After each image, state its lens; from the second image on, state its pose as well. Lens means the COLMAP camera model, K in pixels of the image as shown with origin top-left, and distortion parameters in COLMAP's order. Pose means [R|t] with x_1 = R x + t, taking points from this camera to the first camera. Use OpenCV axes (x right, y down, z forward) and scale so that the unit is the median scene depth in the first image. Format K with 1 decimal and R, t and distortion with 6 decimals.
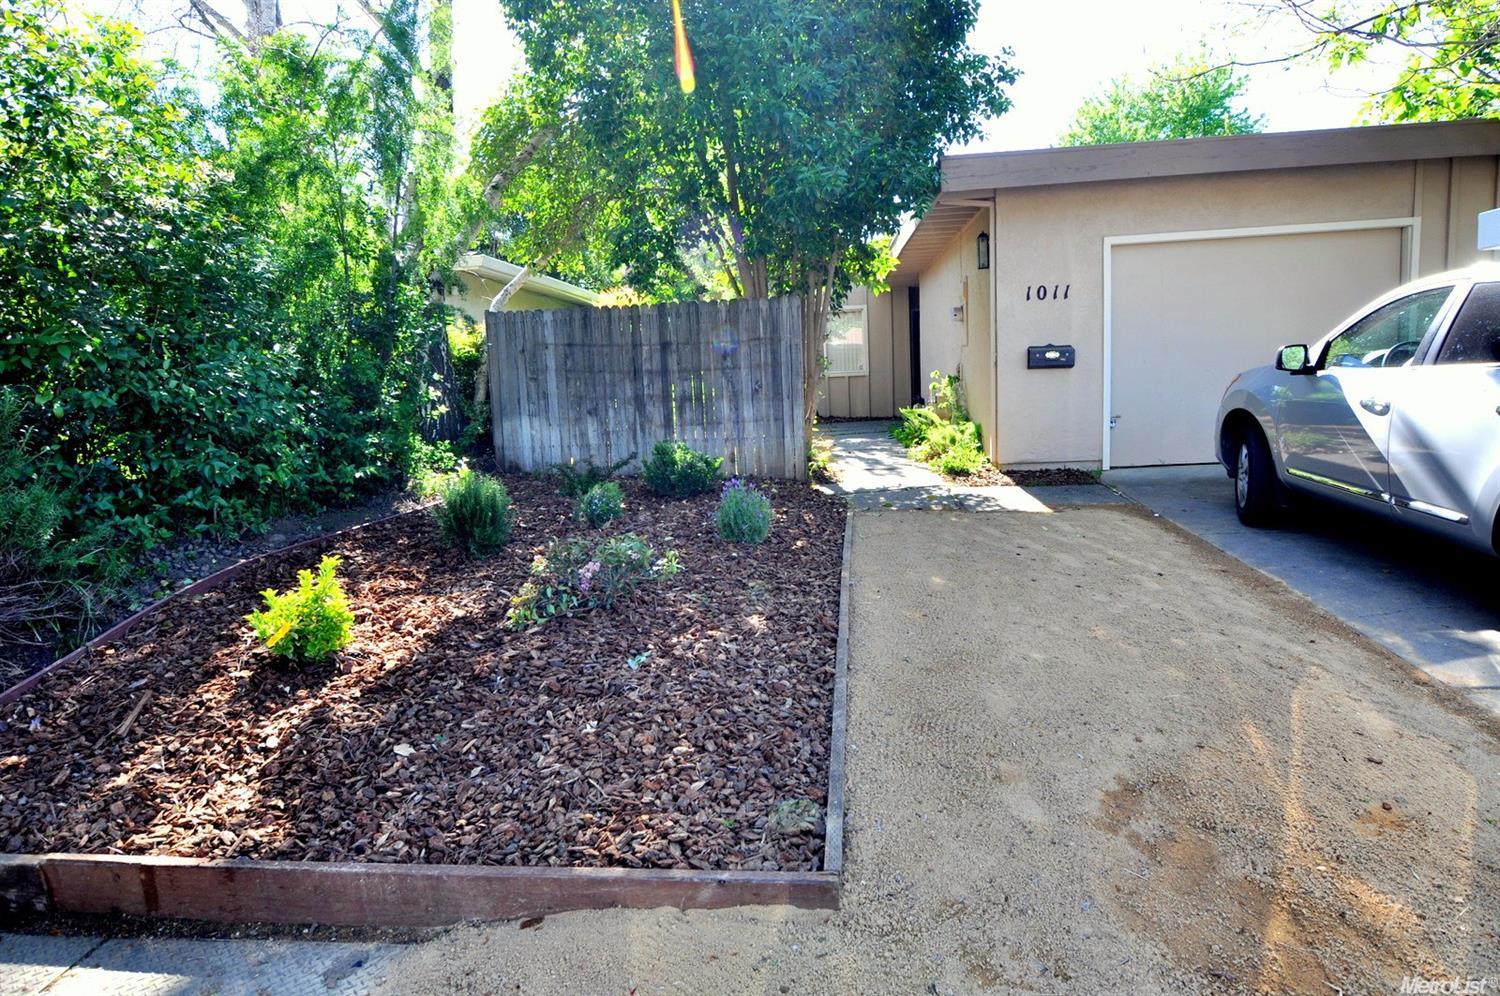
lens RADIAL K [[844.4, 0, 745.9], [0, 844.4, 459.1], [0, 0, 1]] dist [-0.001841, -0.009420]
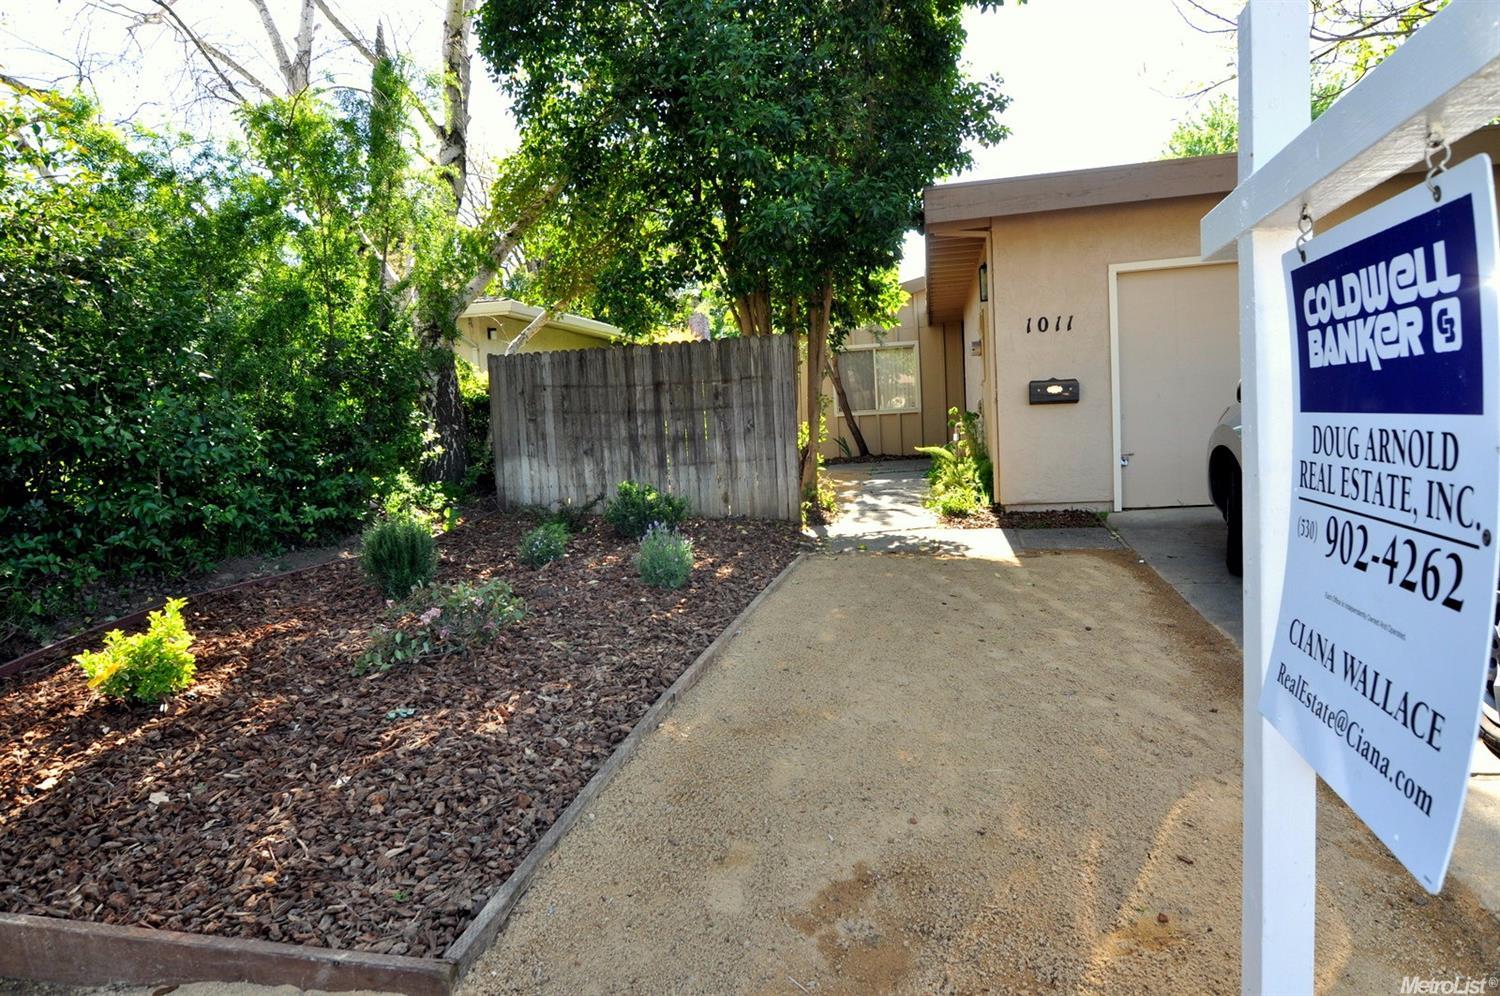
lens RADIAL K [[844.4, 0, 745.9], [0, 844.4, 459.1], [0, 0, 1]] dist [-0.001841, -0.009420]
pose [[0.993603, -0.004741, -0.112831, 0.181510], [-0.000309, 0.999000, -0.044698, -0.004437], [0.112930, 0.044447, 0.992608, 0.036283]]
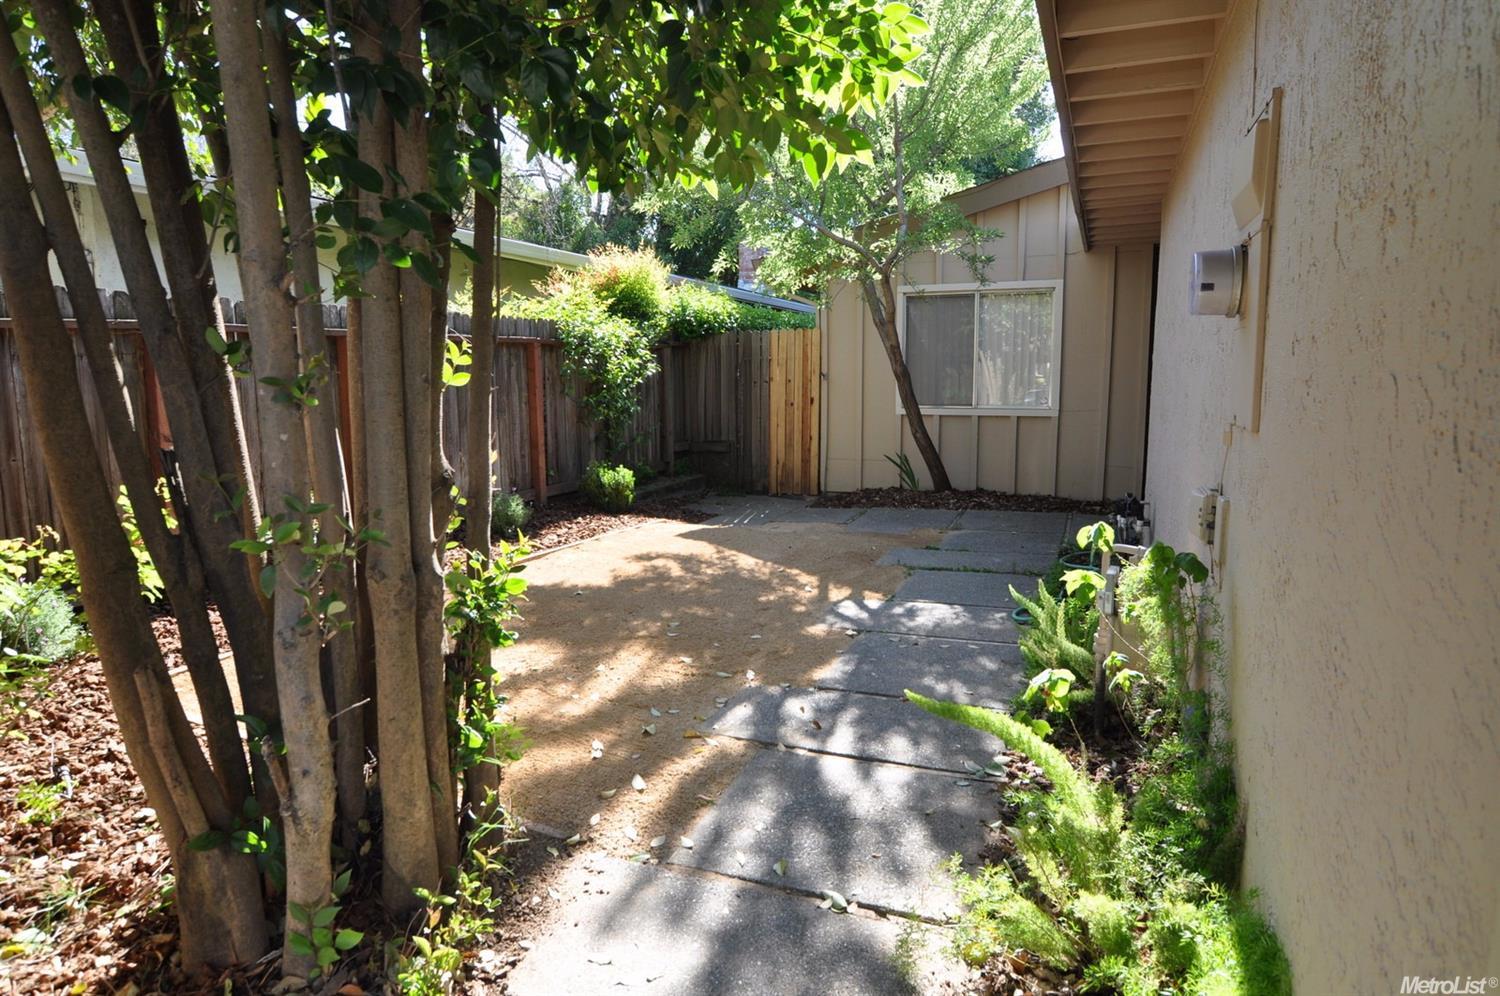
lens RADIAL K [[912.0, 0, 750.0], [0, 912.0, 498.0], [0, 0, 1]] dist [-0.001578, -0.000854]
pose [[0.965225, 0.068116, -0.252389, 0.362008], [-0.057116, 0.997081, 0.050665, -0.221699], [0.255103, -0.034488, 0.966299, 1.355836]]
